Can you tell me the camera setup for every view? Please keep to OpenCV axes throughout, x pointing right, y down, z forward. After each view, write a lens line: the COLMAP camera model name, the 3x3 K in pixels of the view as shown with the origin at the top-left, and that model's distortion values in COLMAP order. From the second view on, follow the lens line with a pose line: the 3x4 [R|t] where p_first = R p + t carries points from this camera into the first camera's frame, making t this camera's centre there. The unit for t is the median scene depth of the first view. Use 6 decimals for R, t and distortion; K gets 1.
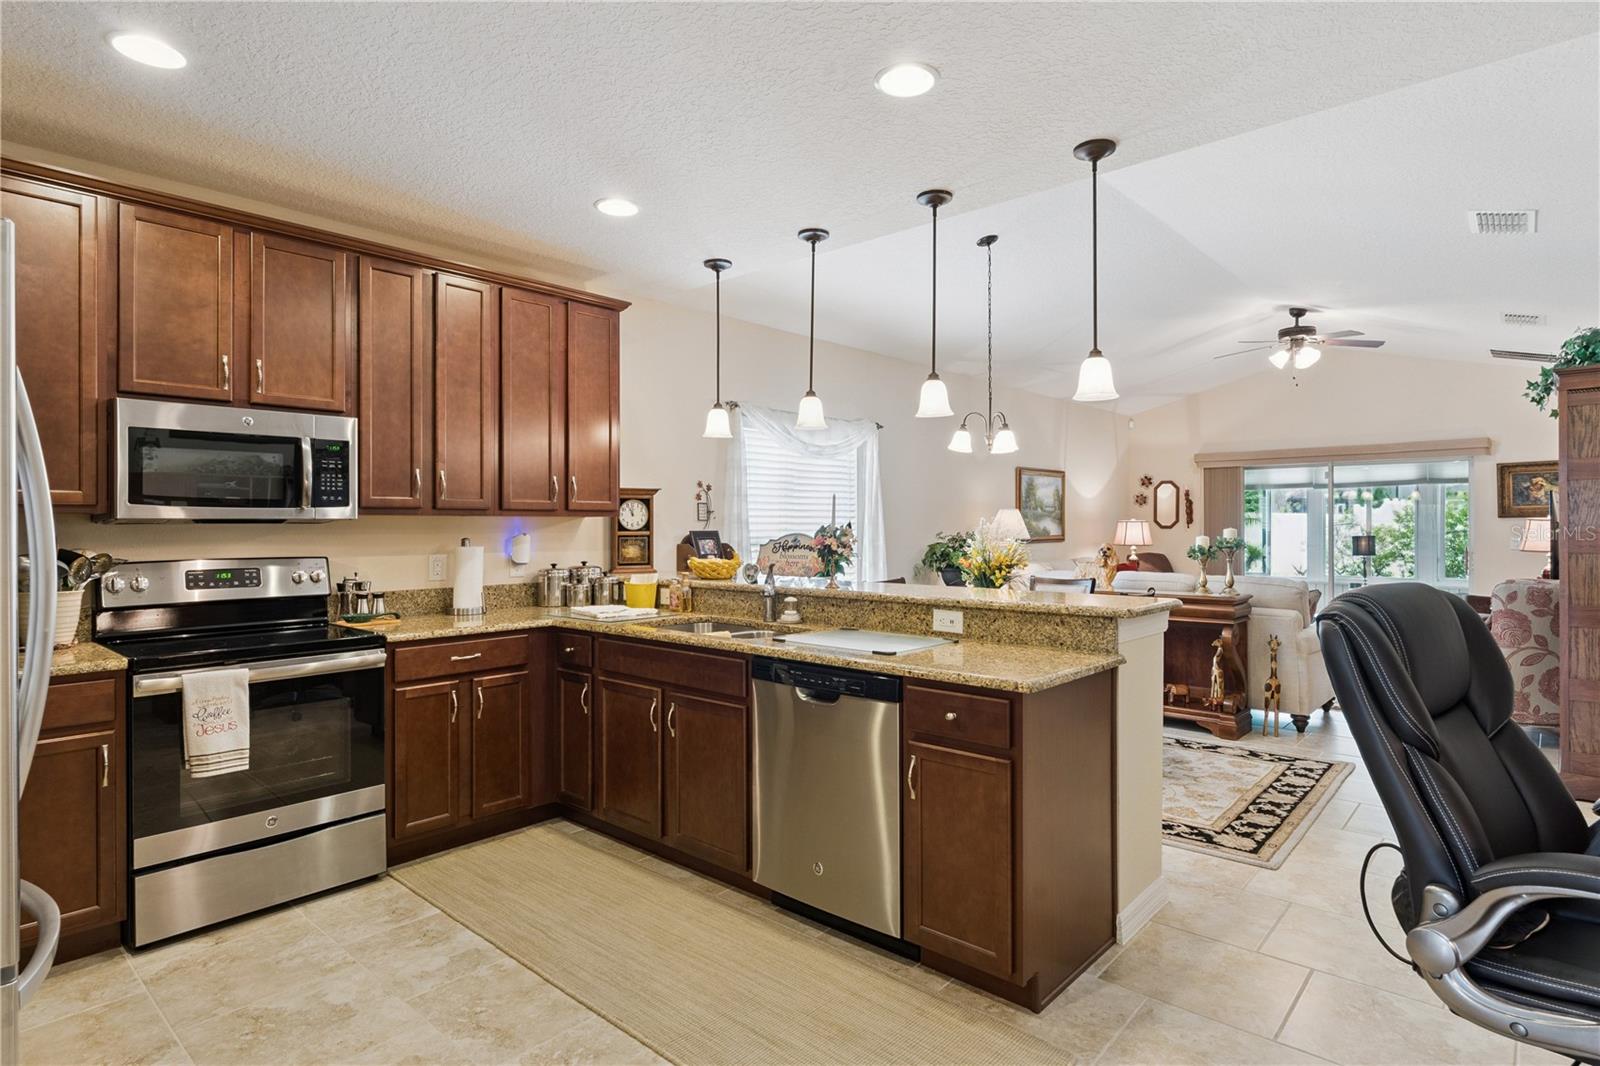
lens RADIAL K [[855.0, 0, 799.1], [0, 855.0, 524.5], [0, 0, 1]] dist [0.003412, 0.000572]
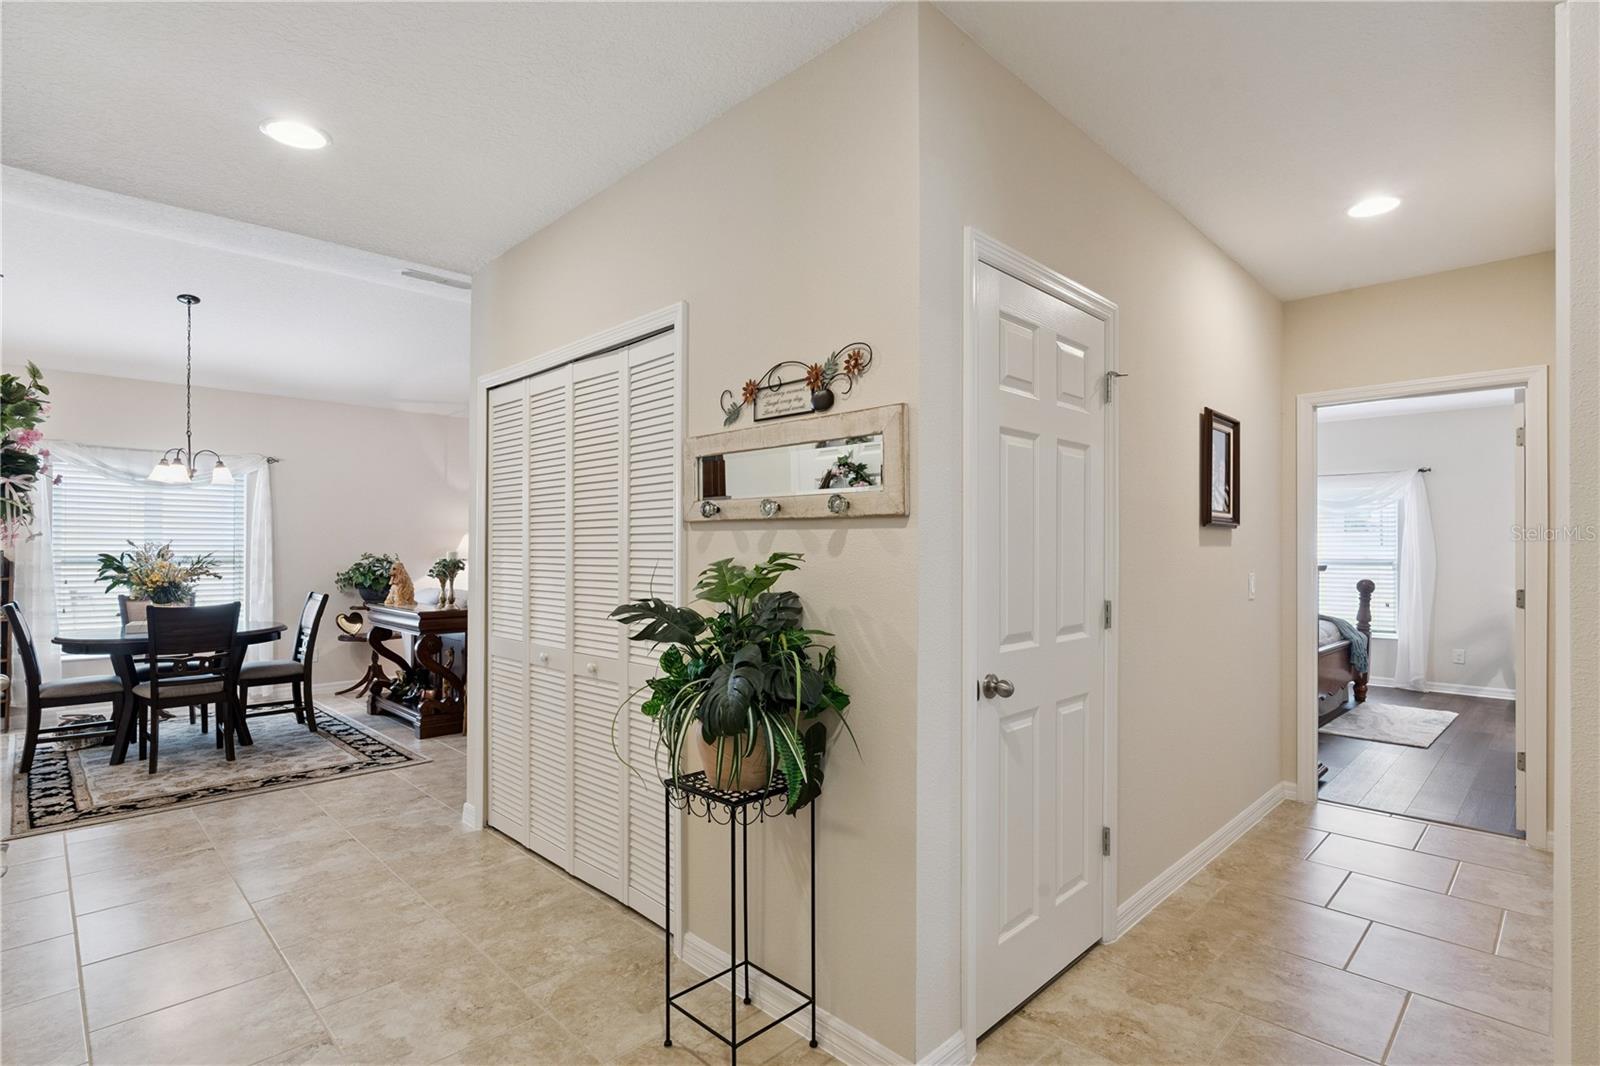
lens RADIAL K [[787.3, 0, 800.7], [0, 787.3, 544.1], [0, 0, 1]] dist [0.000177, 0.000526]
pose [[0.998038, 0.005313, -0.062393, 1.035839], [-0.005699, 0.999966, -0.006004, -0.000887], [0.062359, 0.006348, 0.998034, -0.003783]]
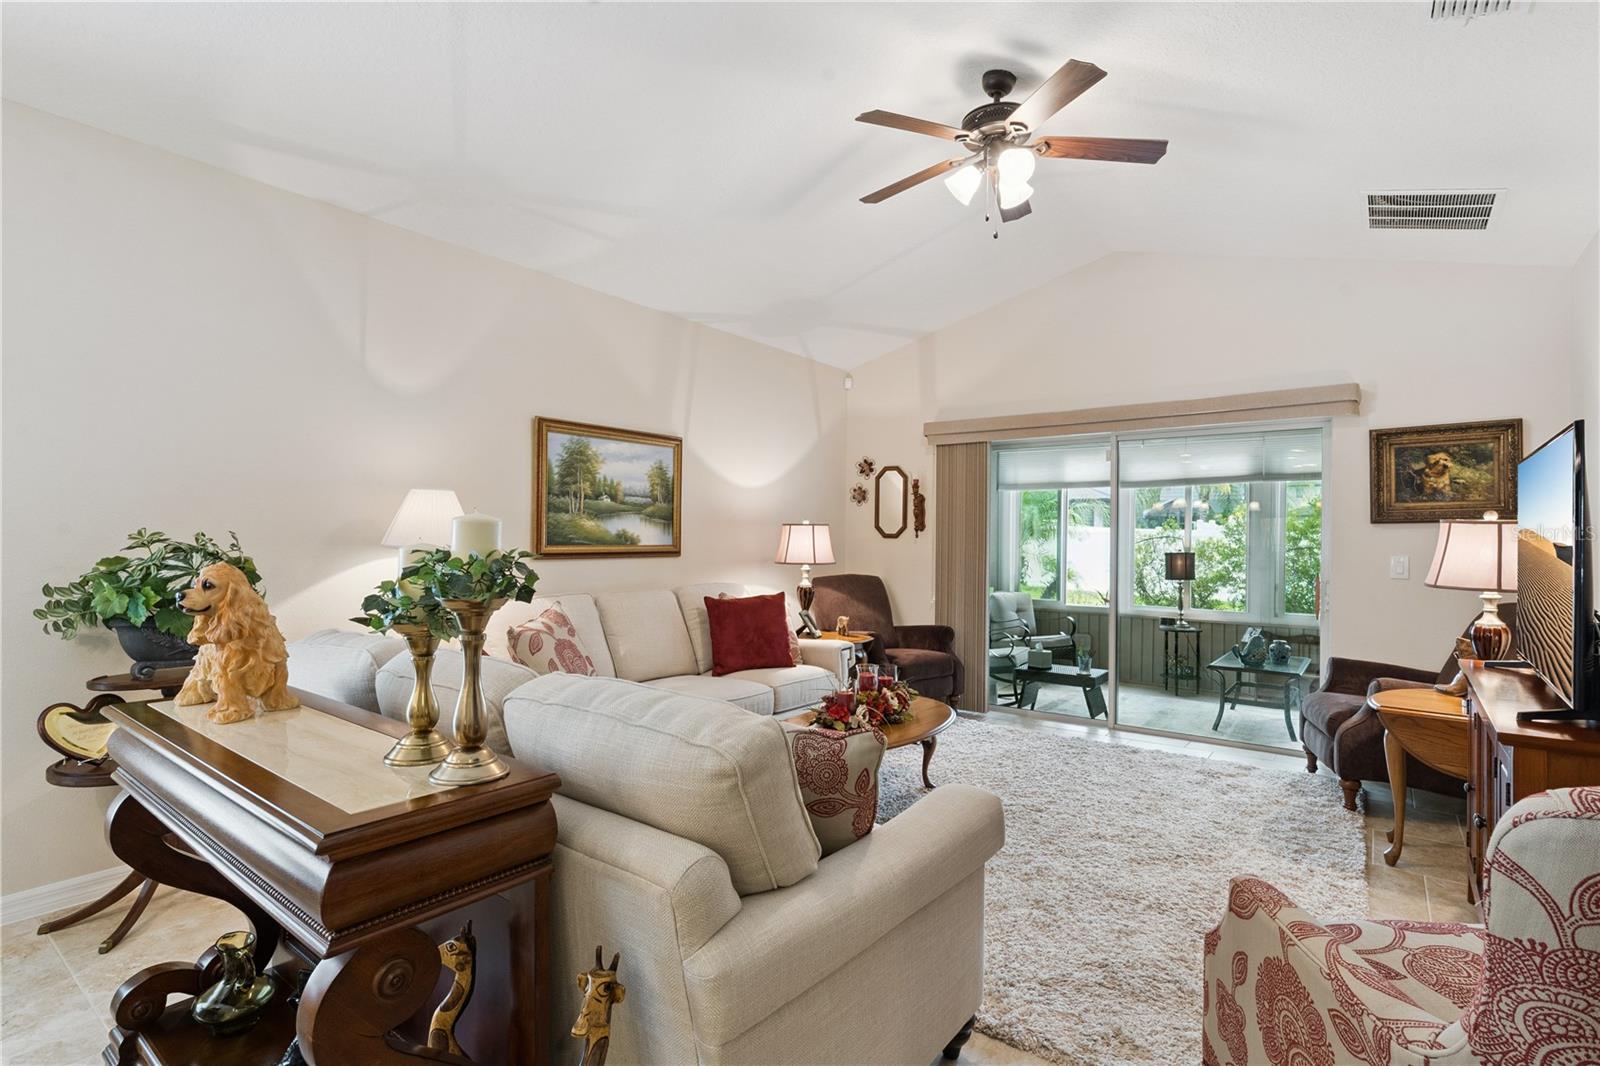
lens RADIAL K [[769.4, 0, 800.3], [0, 769.4, 538.4], [0, 0, 1]] dist [-0.002977, 0.000053]
pose [[0.996696, 0.012288, 0.080289, 0.587266], [-0.012366, 0.999923, 0.000483, 0.010377], [-0.080277, -0.001474, 0.996772, 0.773687]]
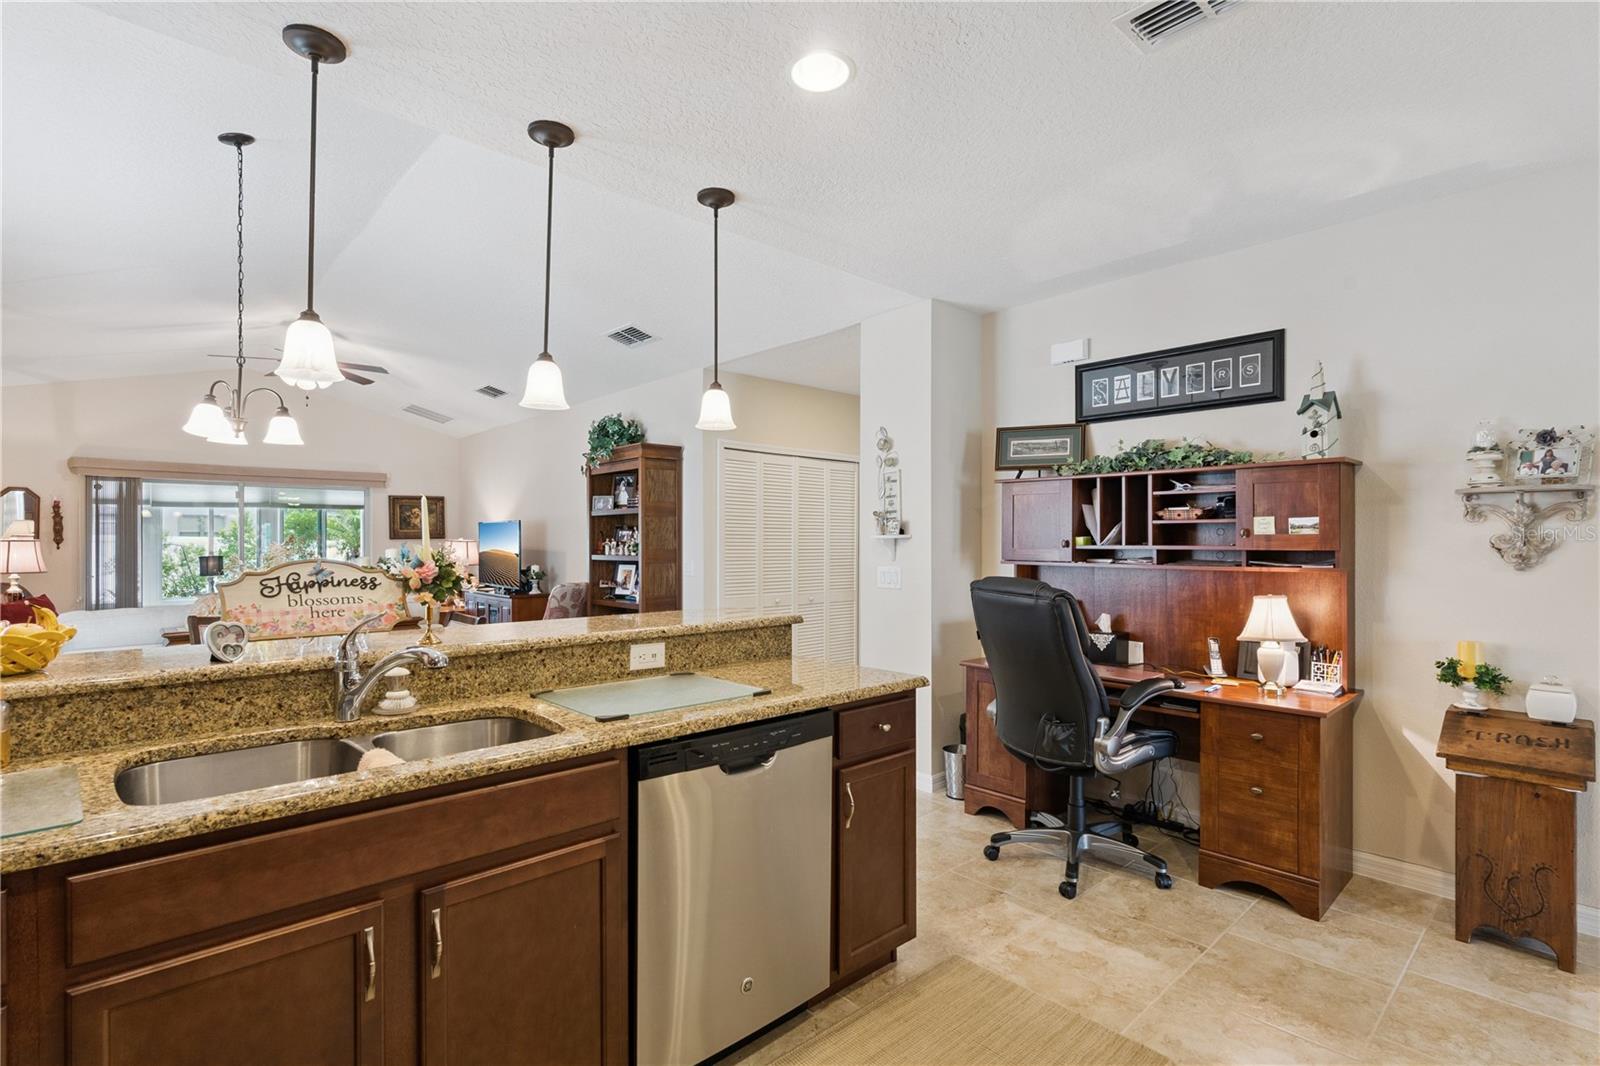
lens RADIAL K [[769.7, 0, 801.5], [0, 769.7, 540.9], [0, 0, 1]] dist [0.000031, 0.000245]
pose [[0.106277, 0.003367, 0.994331, -0.336449], [0.001951, 0.999992, -0.003595, -0.000344], [-0.994335, 0.002322, 0.106269, 0.437894]]
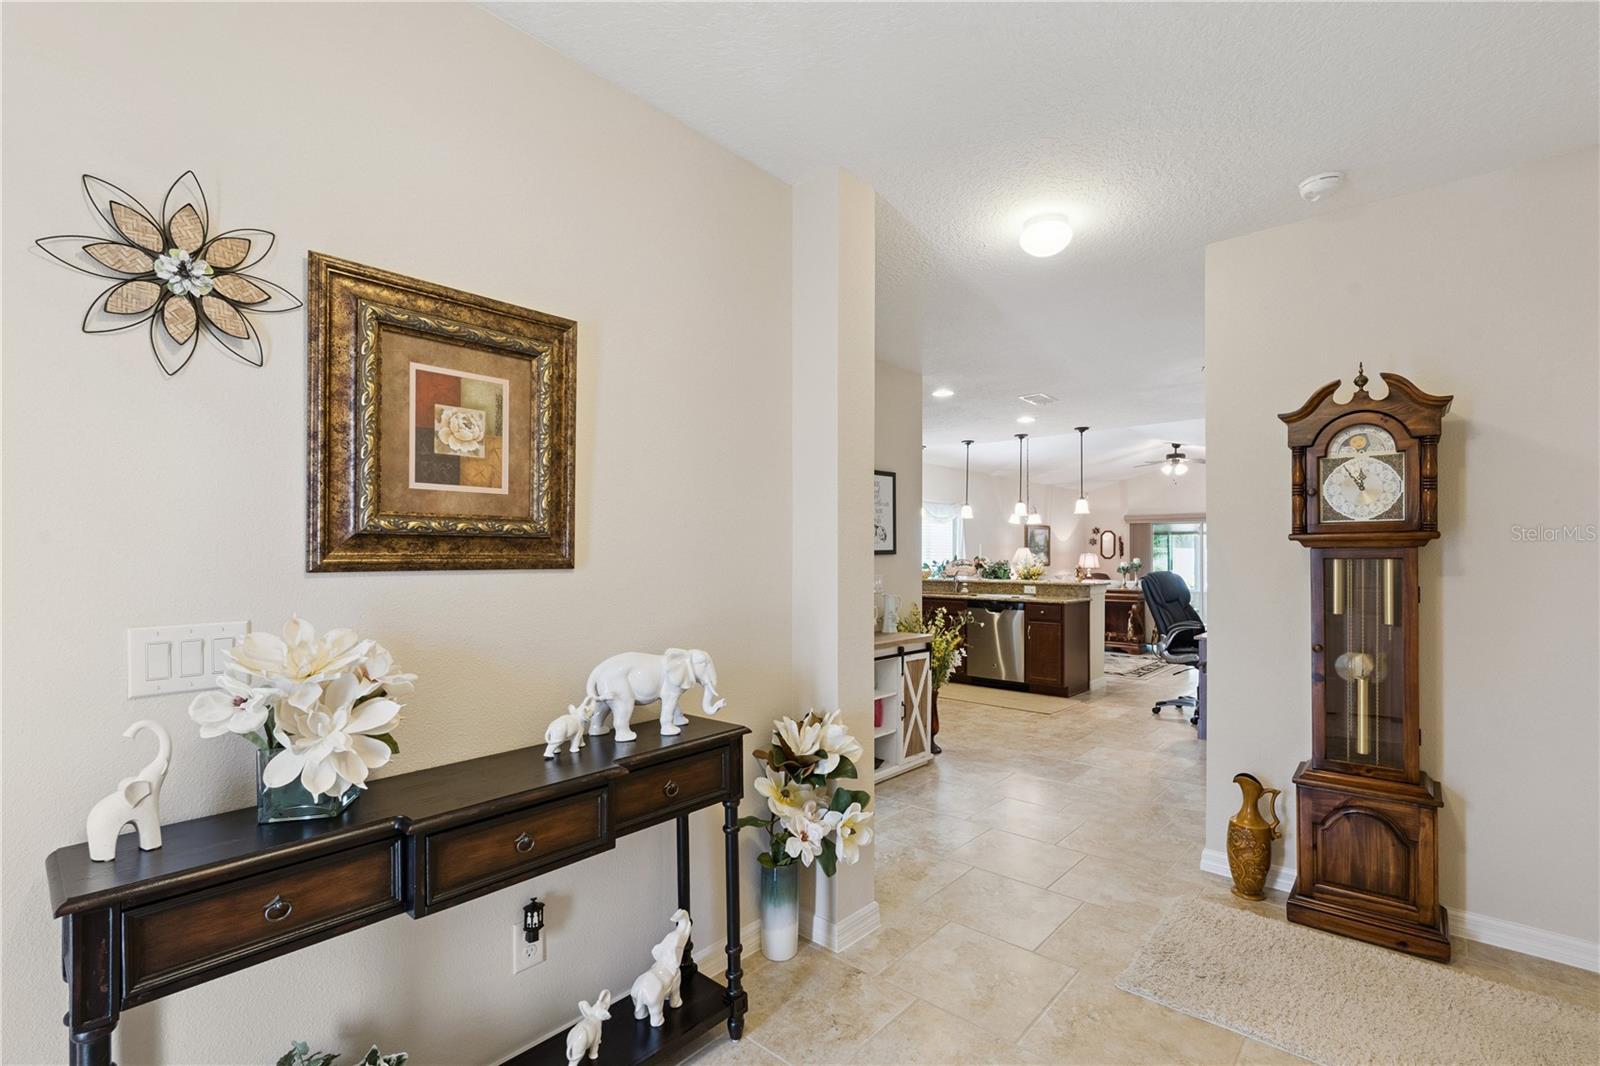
lens RADIAL K [[727.3, 0, 799.2], [0, 727.3, 554.4], [0, 0, 1]] dist [0.001644, 0.000130]
pose [[0.999991, 0.003651, 0.001981, -0.349342], [-0.003648, 0.999992, -0.001522, 0.000487], [-0.001986, 0.001515, 0.999997, -0.830827]]
